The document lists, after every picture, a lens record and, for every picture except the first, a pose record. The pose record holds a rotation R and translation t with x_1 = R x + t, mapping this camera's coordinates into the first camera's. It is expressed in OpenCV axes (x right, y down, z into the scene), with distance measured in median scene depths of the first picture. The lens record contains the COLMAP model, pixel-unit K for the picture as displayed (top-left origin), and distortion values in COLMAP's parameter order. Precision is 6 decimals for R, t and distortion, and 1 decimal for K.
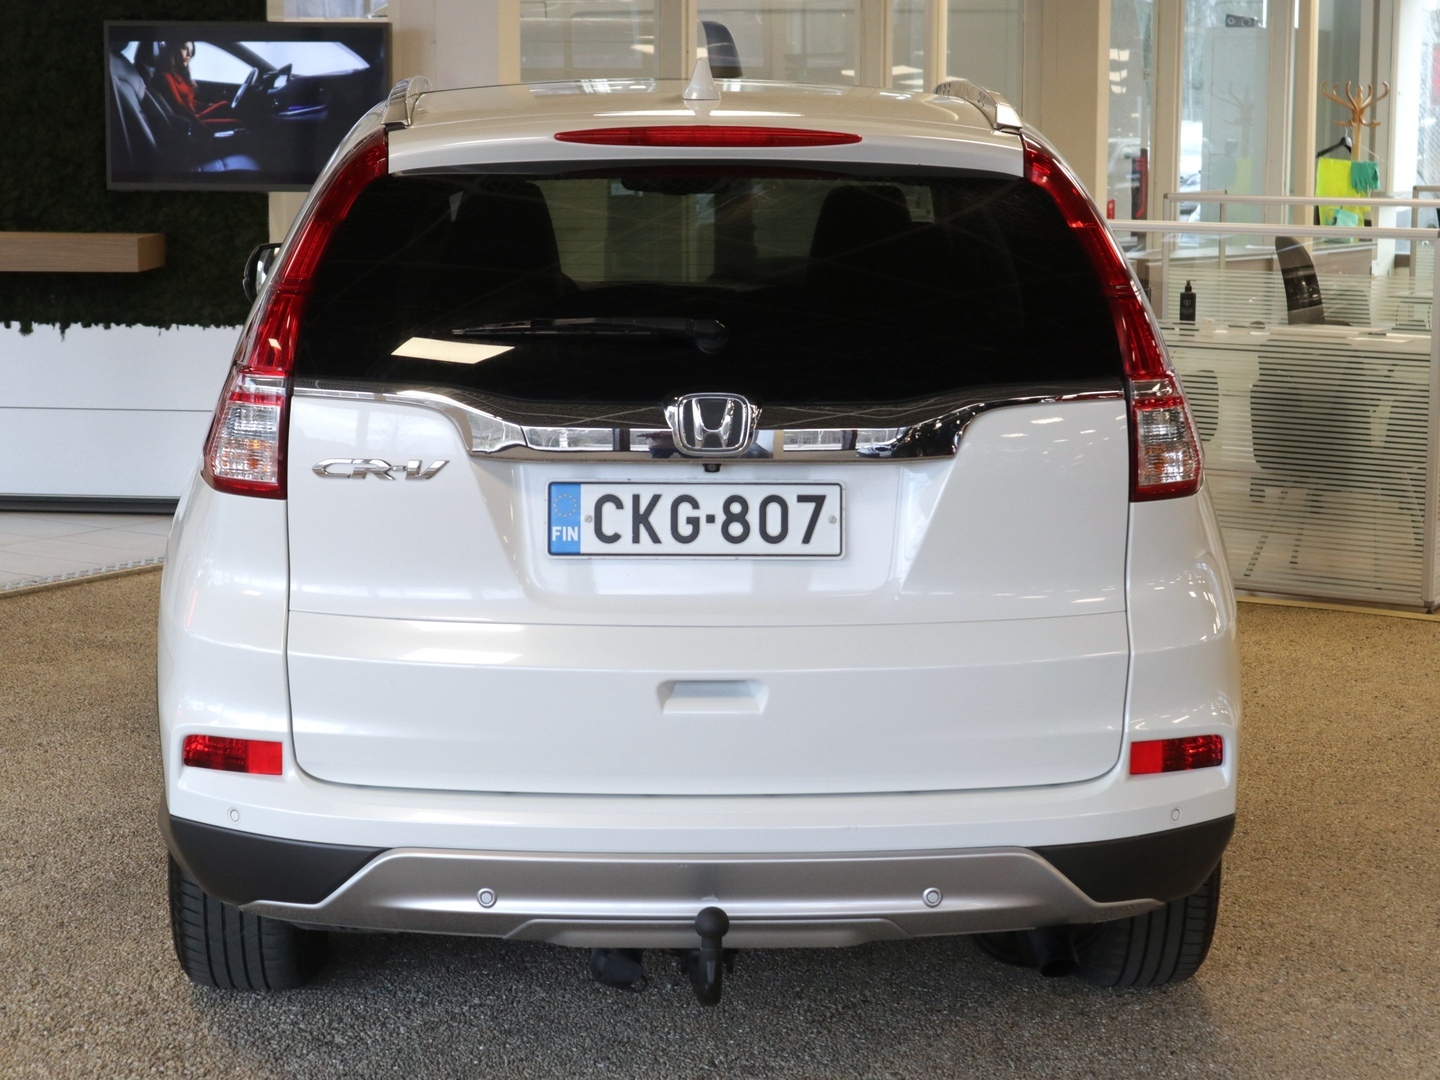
lens RADIAL K [[2809.8, 0, 720.0], [0, 2809.8, 540.0], [0, 0, 1]] dist [0.027312, 0.139870]
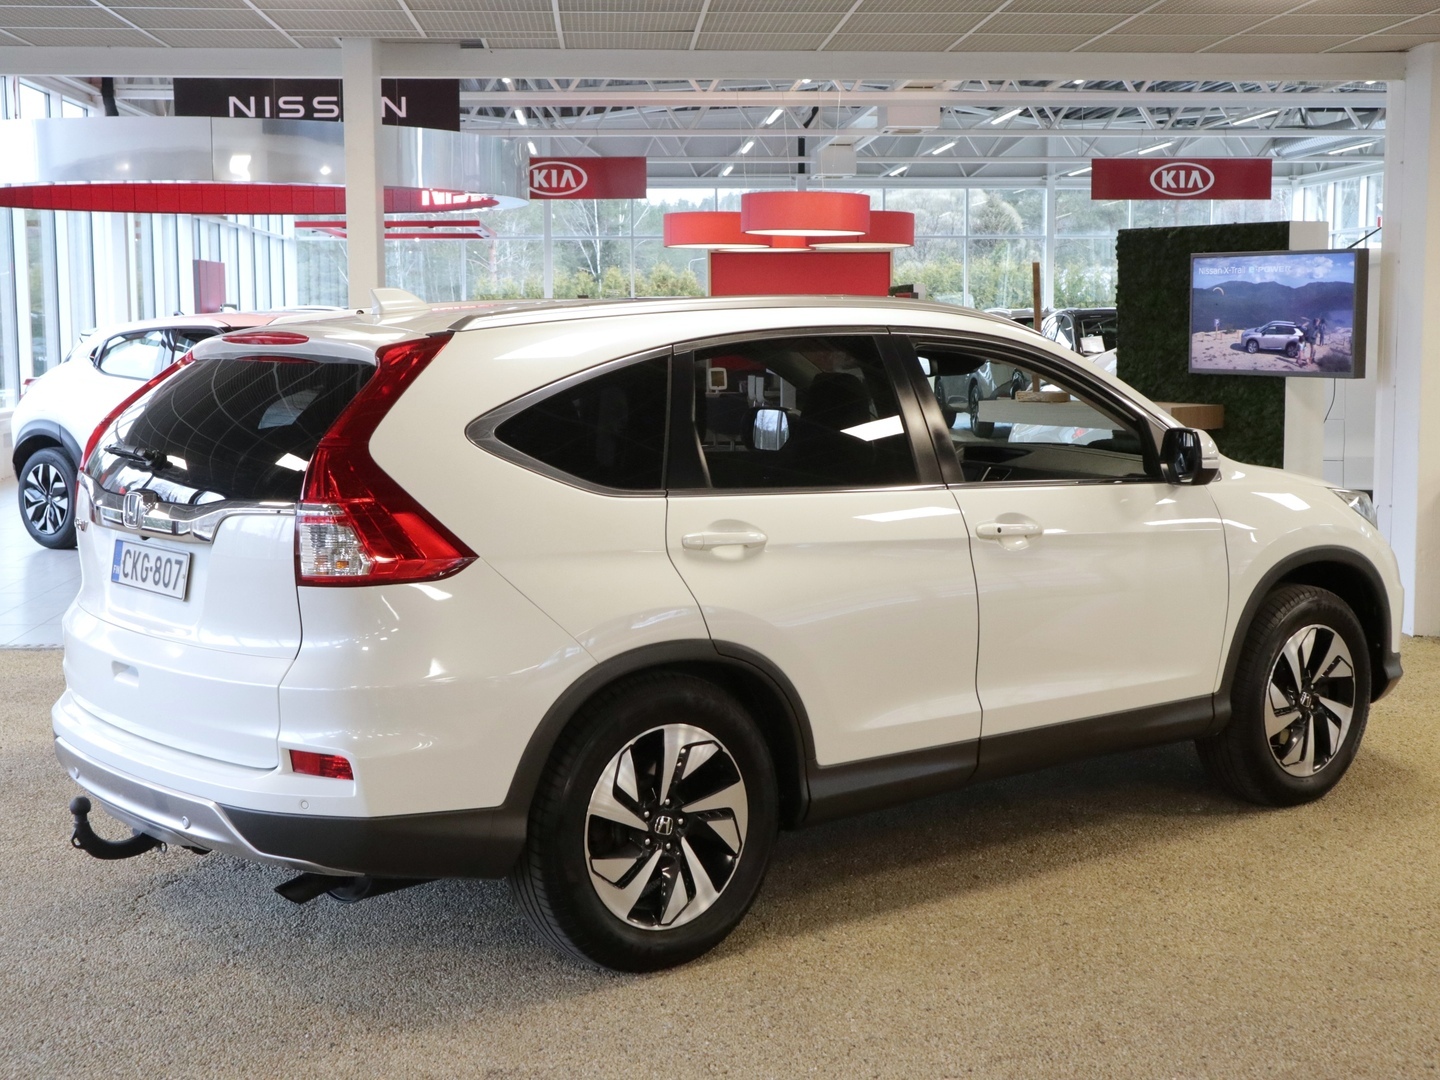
lens RADIAL K [[2009.6, 0, 720.0], [0, 2009.6, 540.0], [0, 0, 1]] dist [-0.034743, -0.054520]
pose [[0.619154, 0.081797, -0.780998, 1.097389], [-0.112294, 0.993561, 0.015037, -0.077968], [0.777199, 0.078391, 0.624353, 0.513131]]
